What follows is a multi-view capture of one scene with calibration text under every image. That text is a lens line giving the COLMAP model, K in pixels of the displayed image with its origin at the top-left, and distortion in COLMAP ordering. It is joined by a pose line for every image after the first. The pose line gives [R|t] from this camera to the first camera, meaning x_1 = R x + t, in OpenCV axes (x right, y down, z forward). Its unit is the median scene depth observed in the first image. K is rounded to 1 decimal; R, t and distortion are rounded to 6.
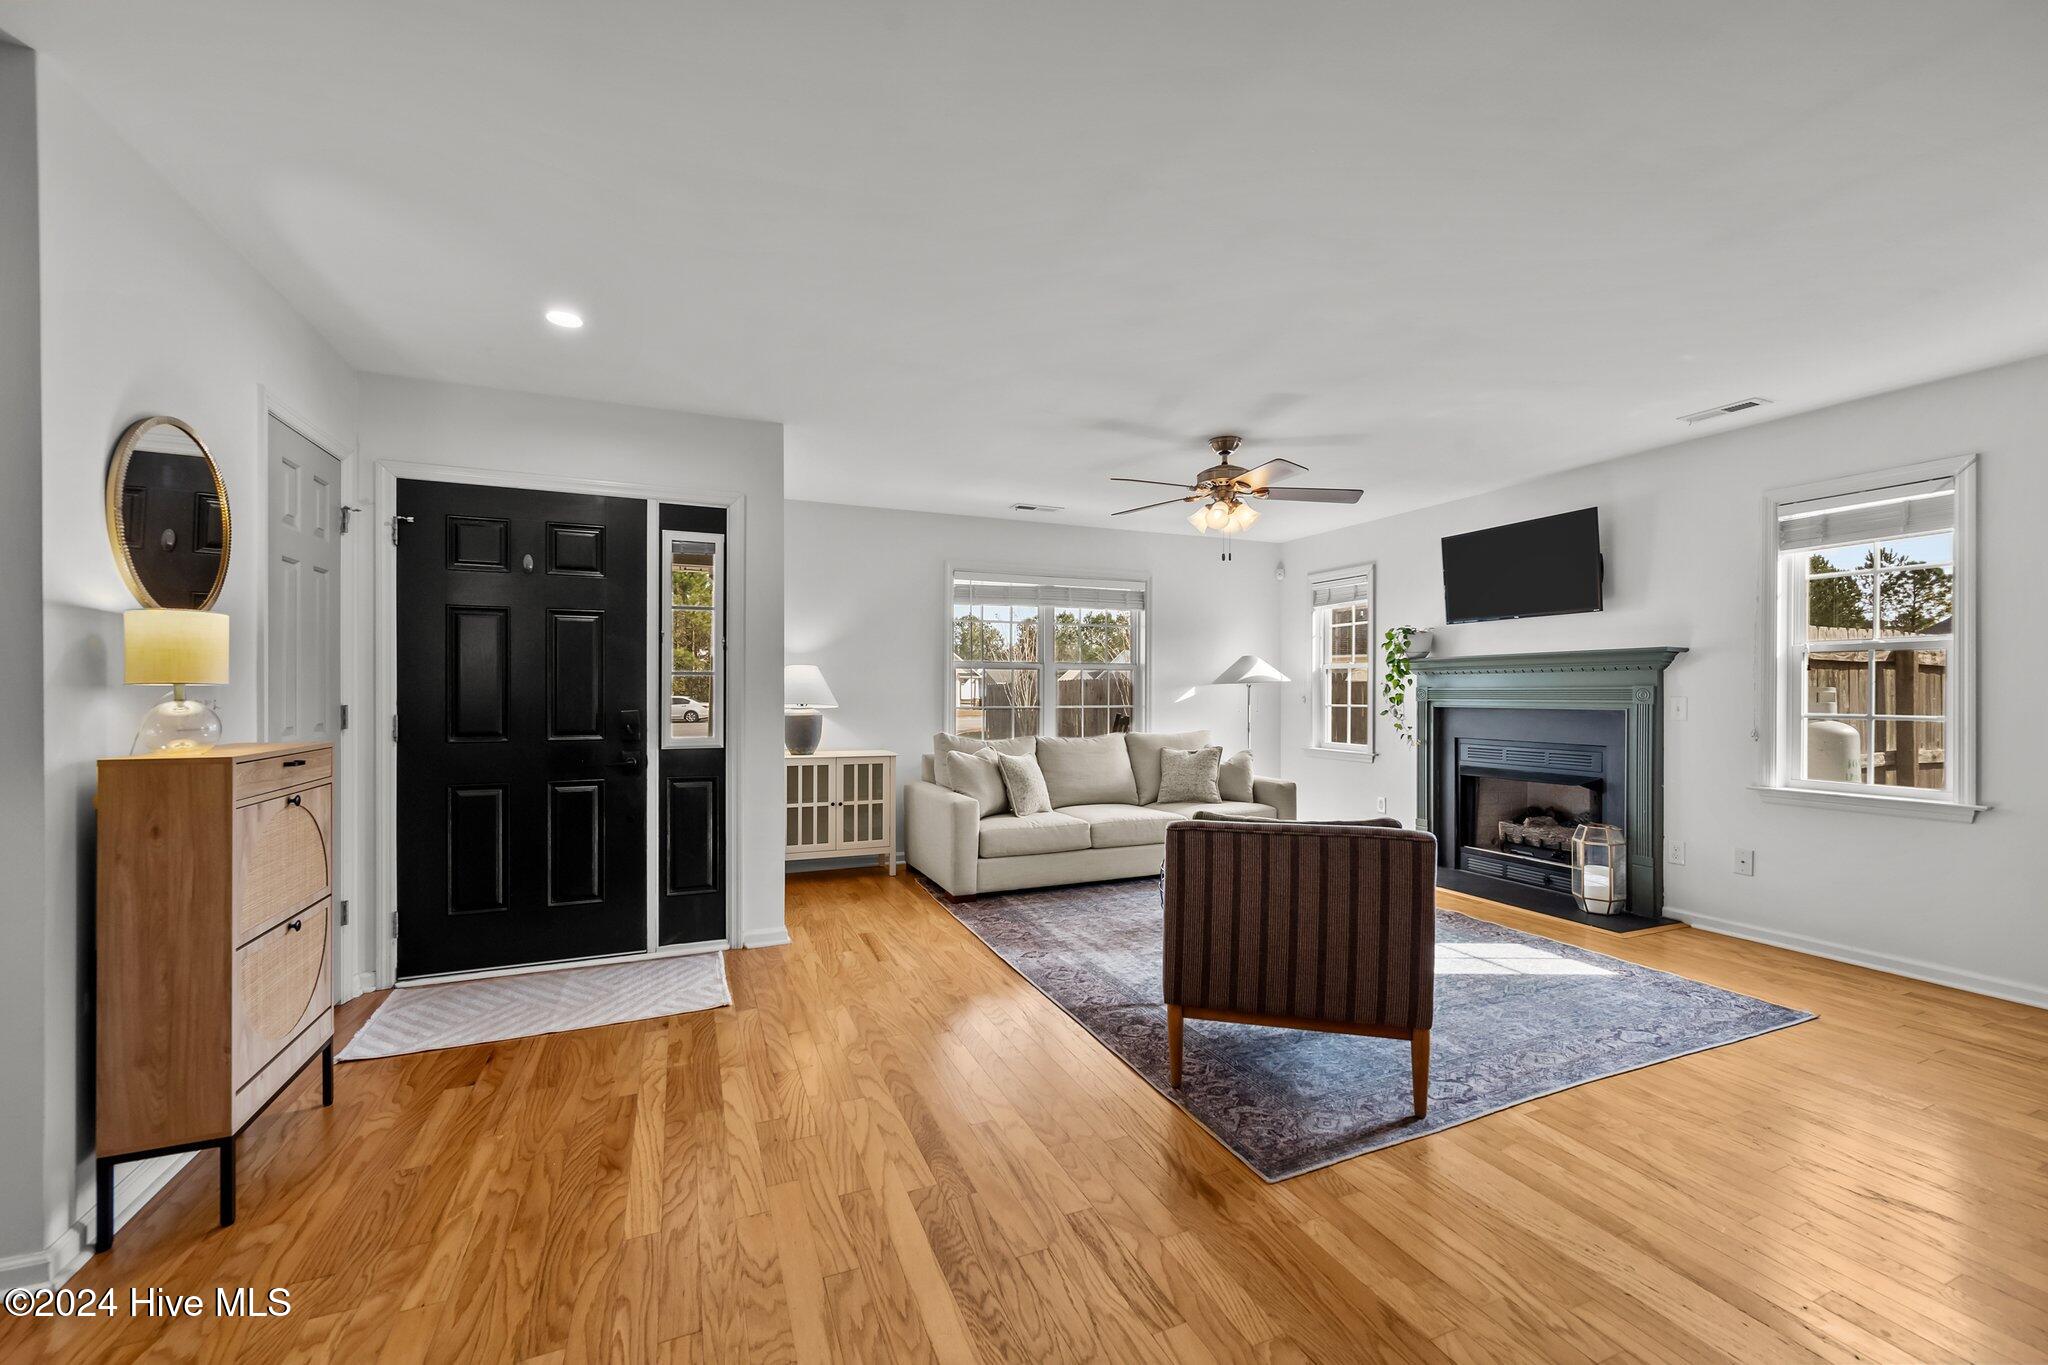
lens RADIAL K [[809.9, 0, 1026.2], [0, 809.9, 694.7], [0, 0, 1]] dist [-0.001768, -0.000302]
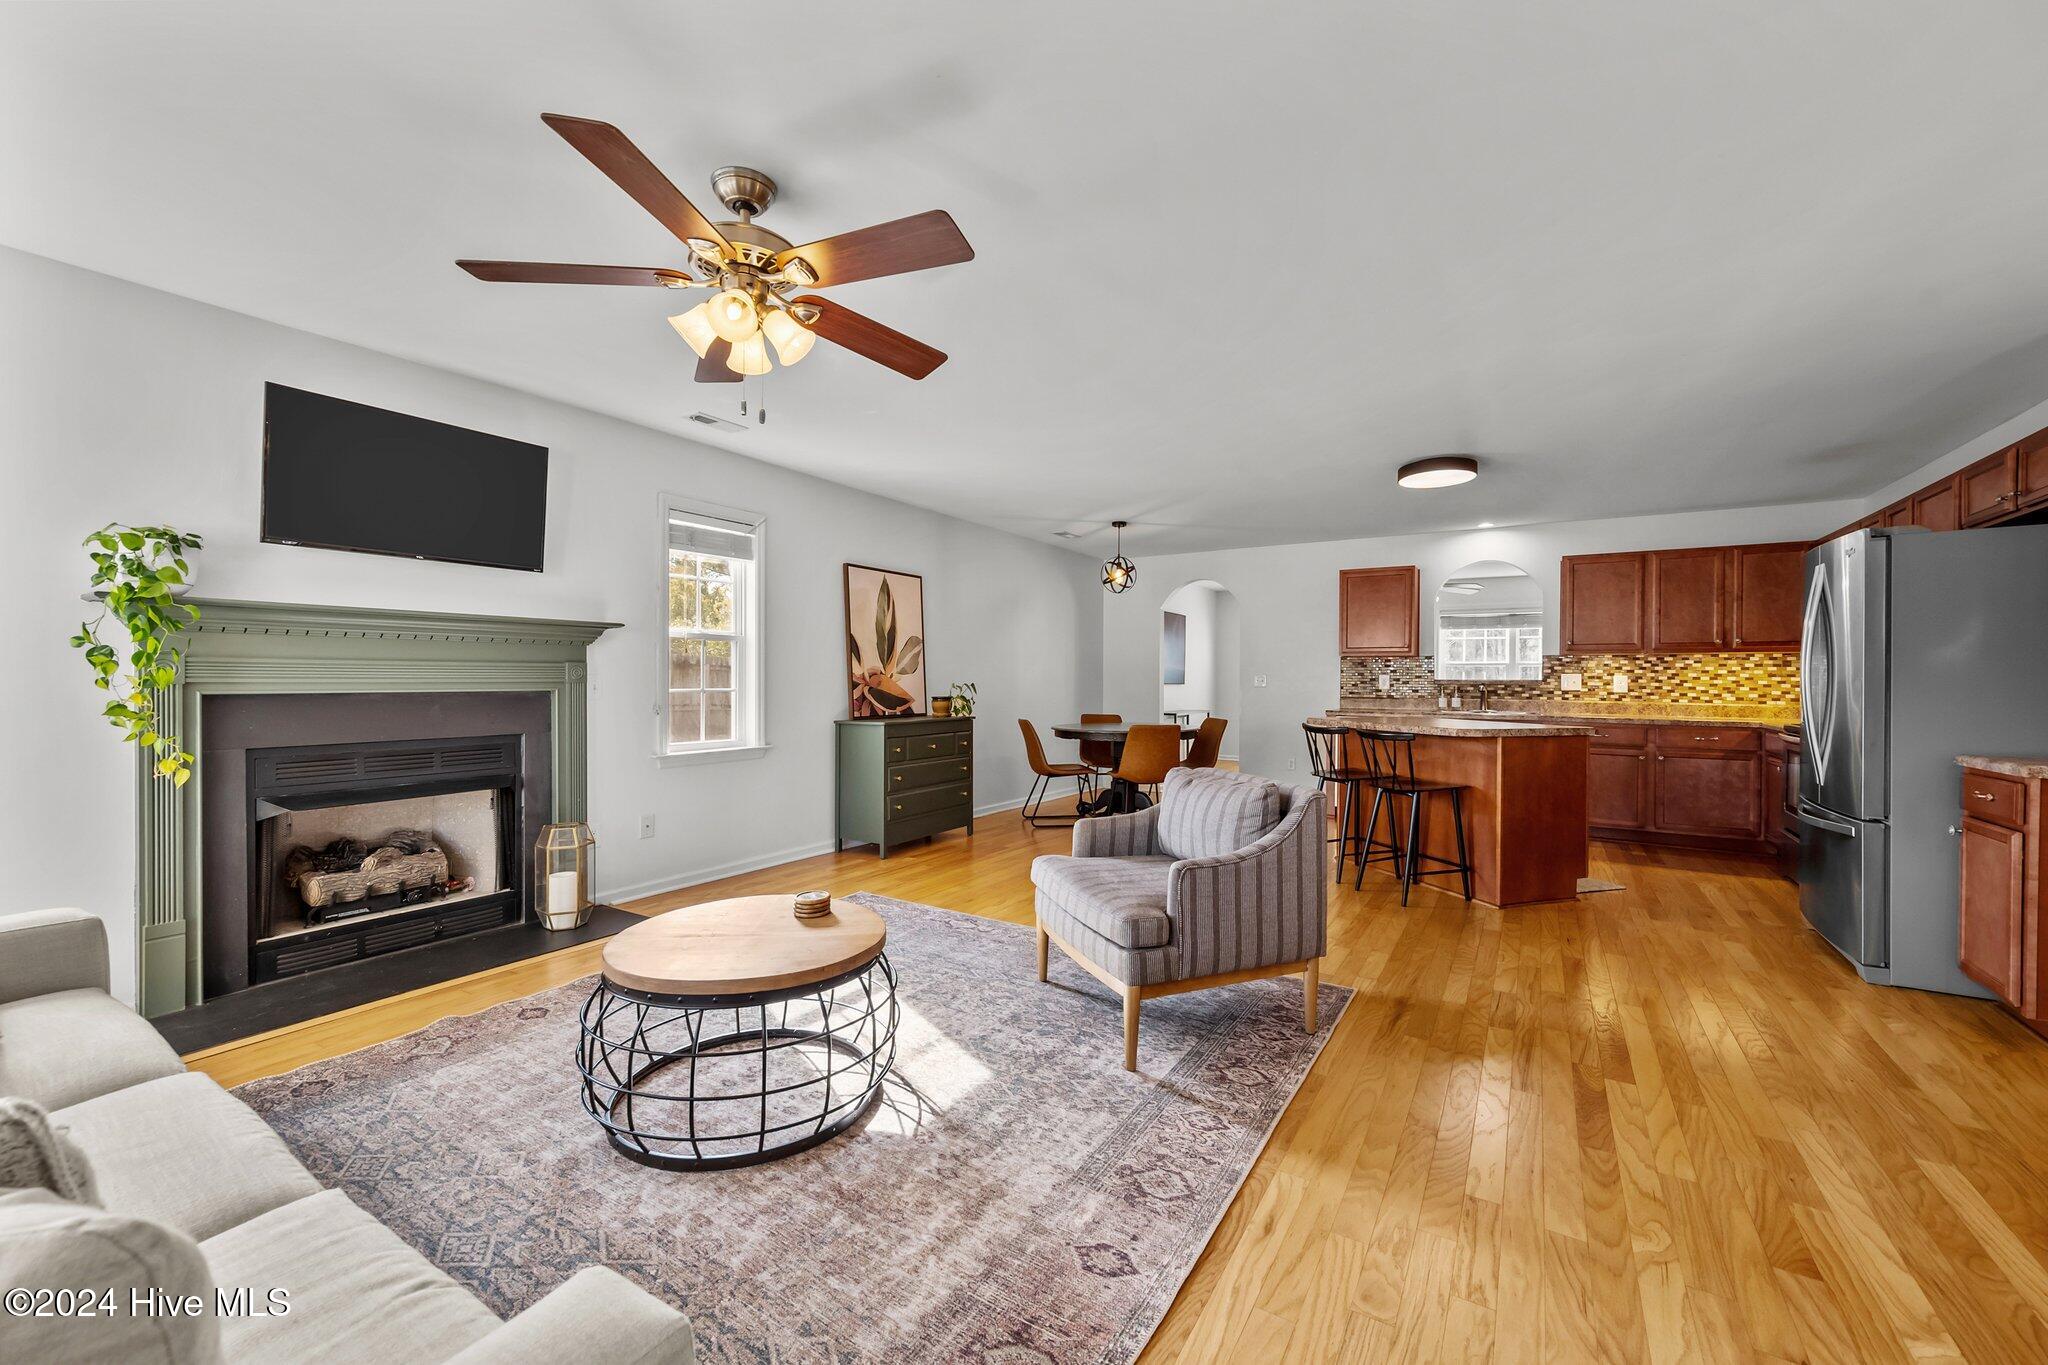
lens RADIAL K [[809.9, 0, 1028.0], [0, 809.9, 685.7], [0, 0, 1]] dist [-0.001768, -0.000302]
pose [[-0.569636, -0.012111, 0.821808, -0.329100], [-0.003451, 0.999918, 0.012344, 0.001716], [-0.821890, 0.004195, -0.569631, 1.303056]]
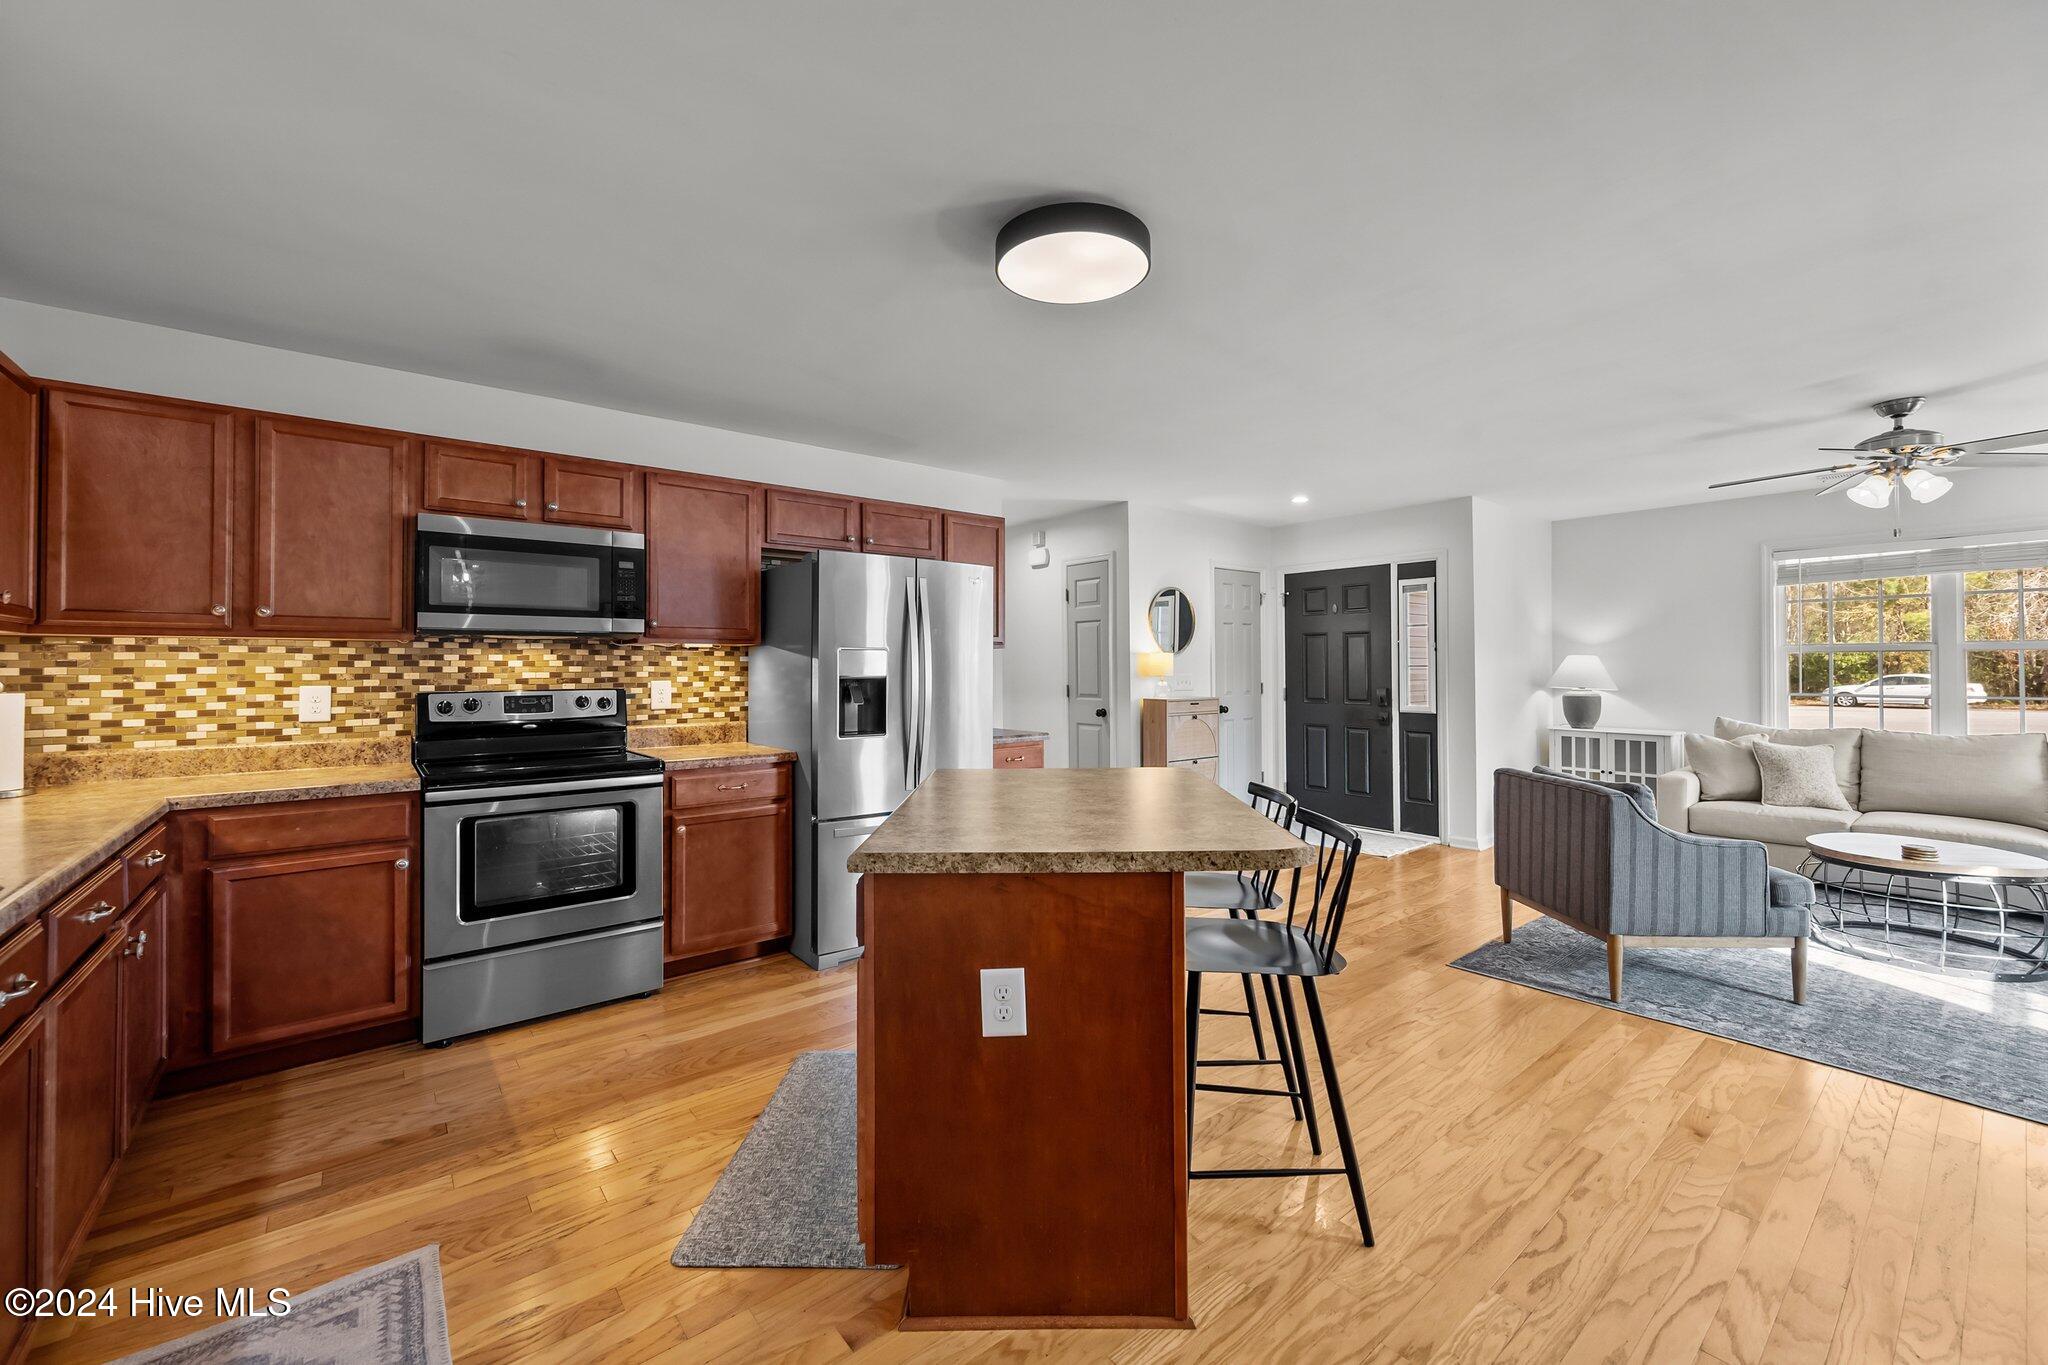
lens RADIAL K [[809.9, 0, 1025.8], [0, 809.9, 662.7], [0, 0, 1]] dist [-0.001768, -0.000302]
pose [[0.278284, -0.007288, -0.960471, 0.946252], [-0.000684, 0.999969, -0.007786, -0.020334], [0.960499, 0.002824, 0.278270, -0.200410]]
